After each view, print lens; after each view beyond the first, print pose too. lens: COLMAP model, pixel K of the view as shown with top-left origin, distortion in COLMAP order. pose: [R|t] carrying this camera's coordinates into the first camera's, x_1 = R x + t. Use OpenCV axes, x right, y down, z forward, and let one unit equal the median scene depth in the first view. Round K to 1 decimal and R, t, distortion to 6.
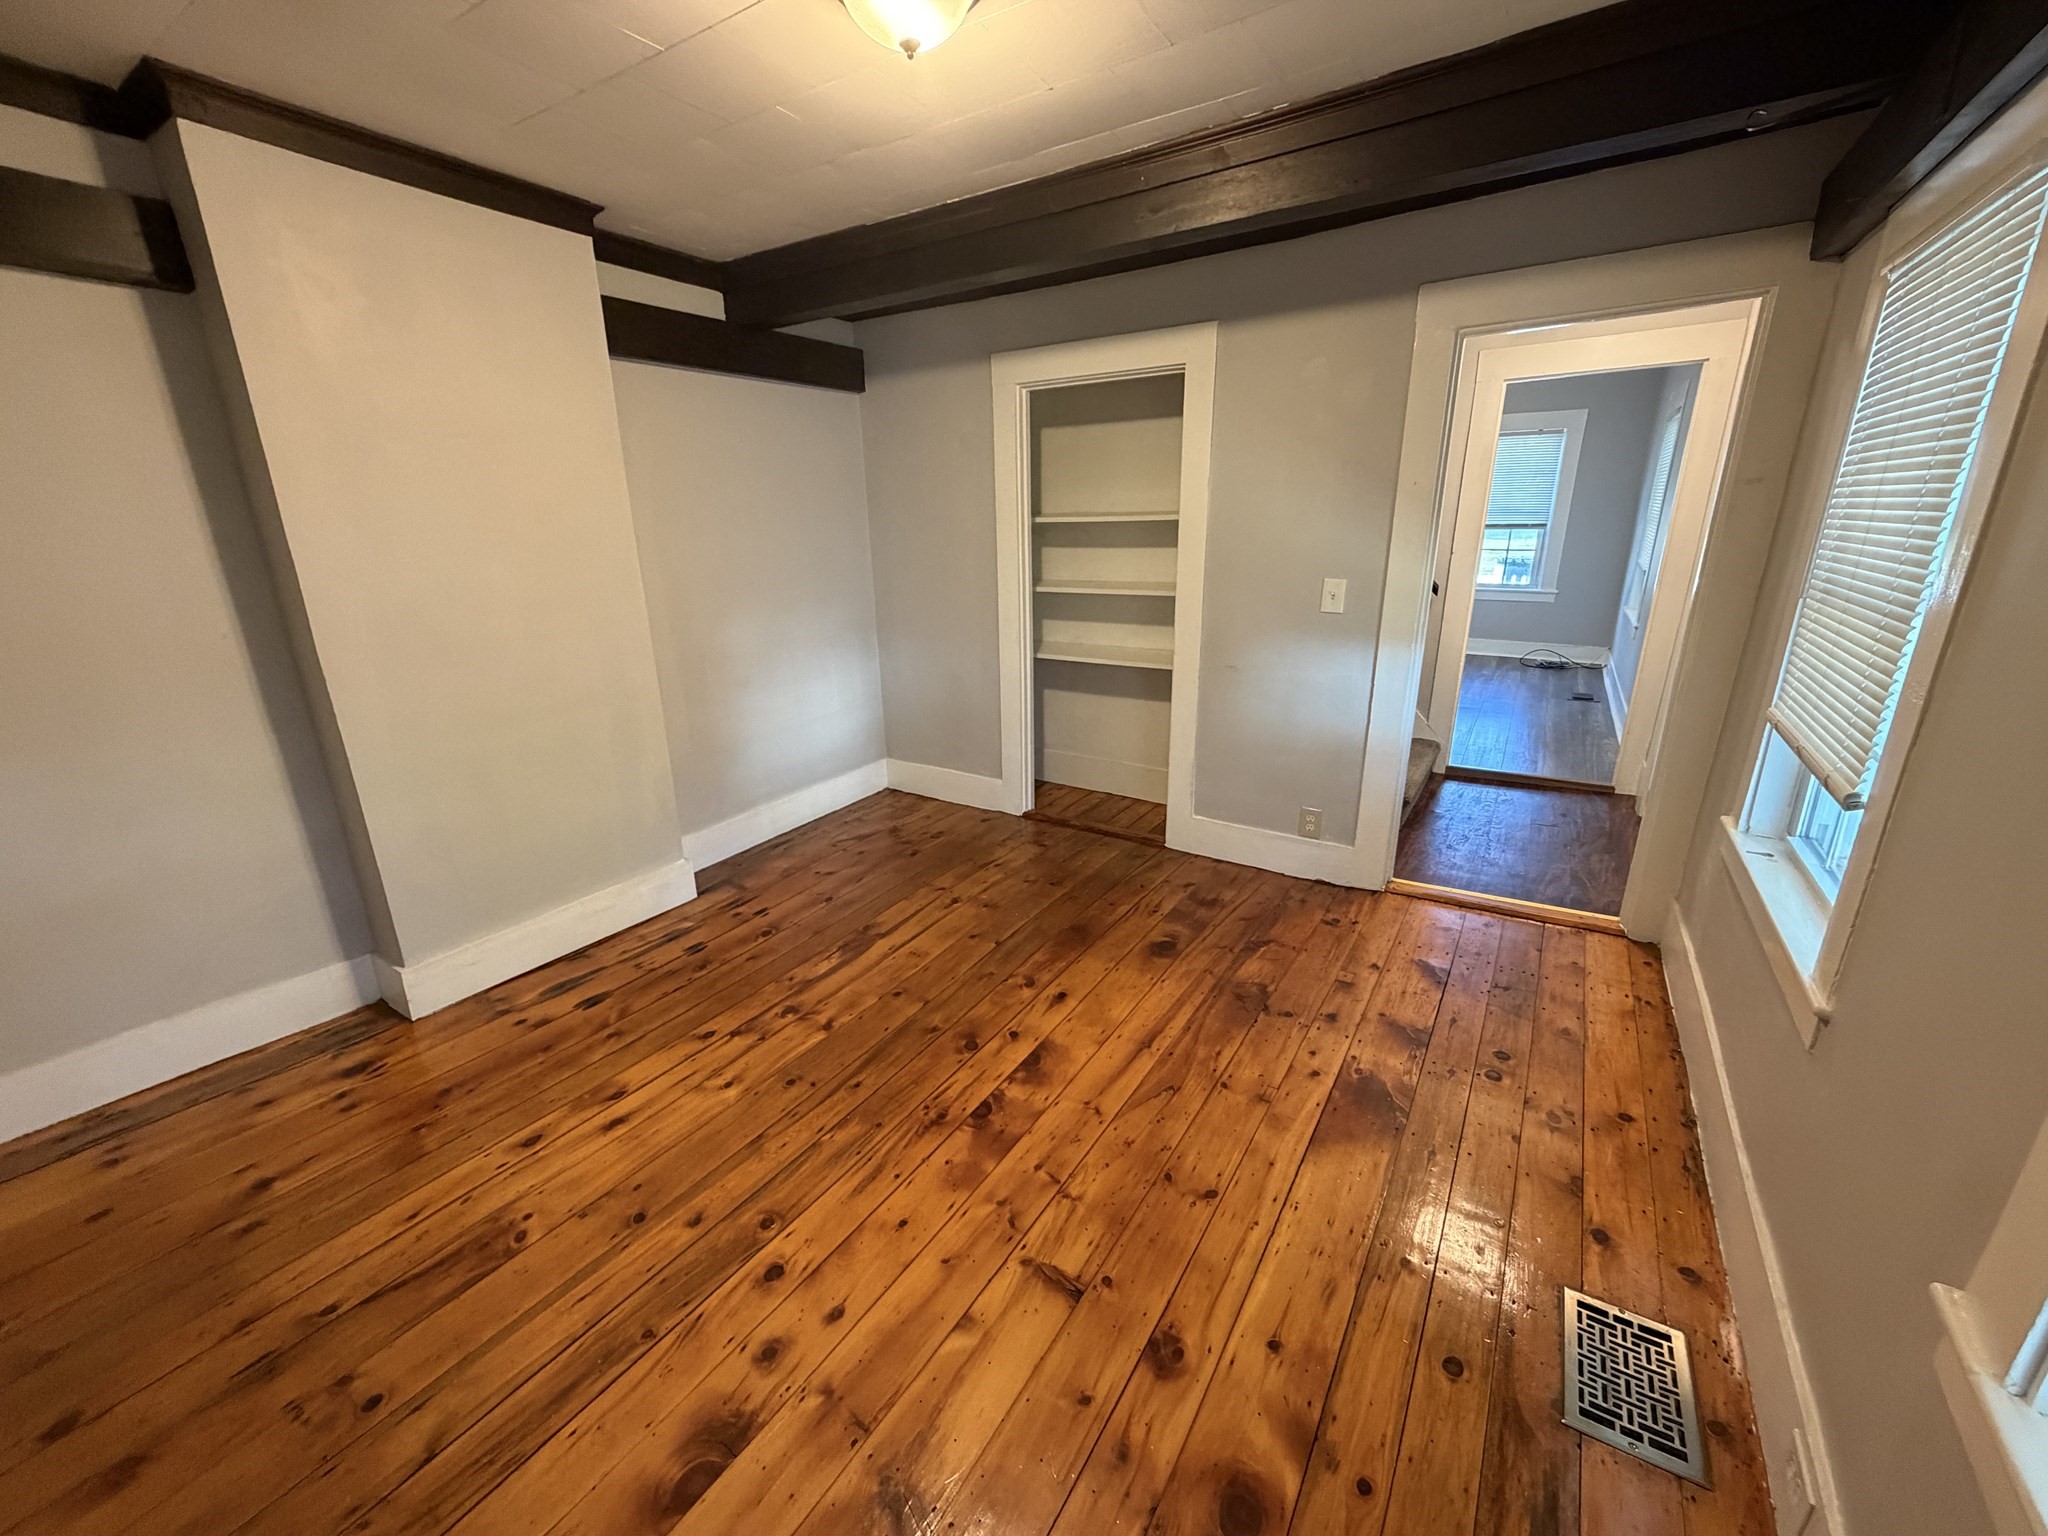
lens RADIAL K [[815.5, 0, 1016.5], [0, 815.5, 769.8], [0, 0, 1]] dist [0.000478, -0.000114]
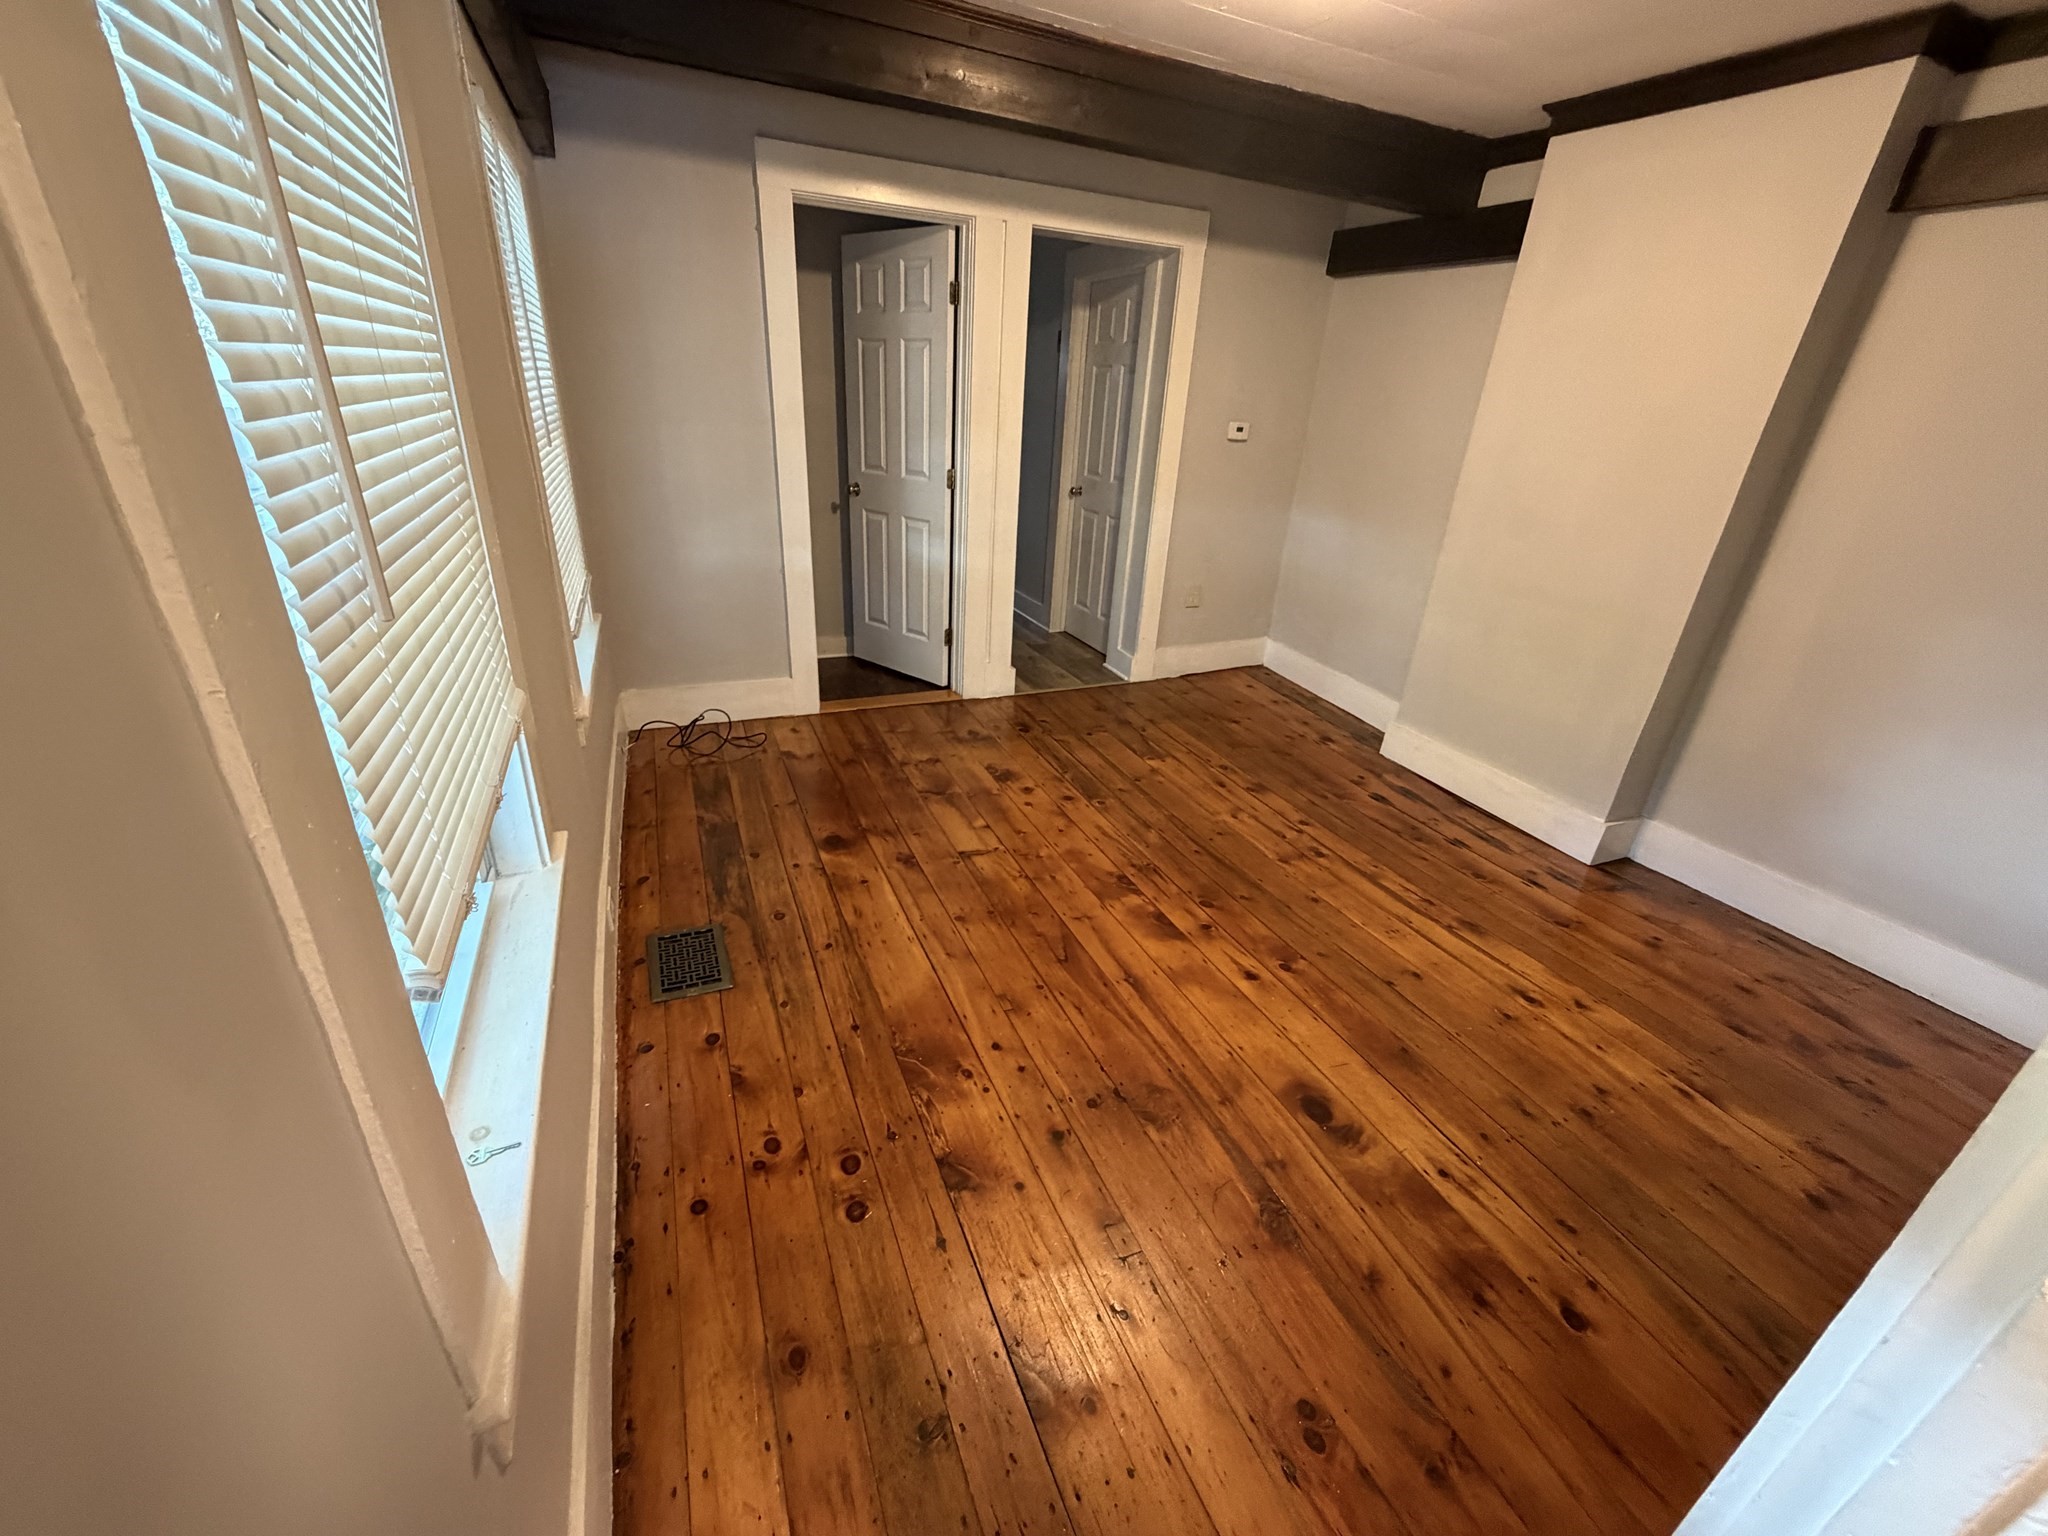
lens RADIAL K [[815.5, 0, 1016.5], [0, 815.5, 769.8], [0, 0, 1]] dist [0.000478, -0.000114]
pose [[-0.552933, 0.337526, -0.761802, 0.873750], [-0.299001, 0.773009, 0.559514, -0.344453], [0.777730, 0.537153, -0.326501, 1.072600]]
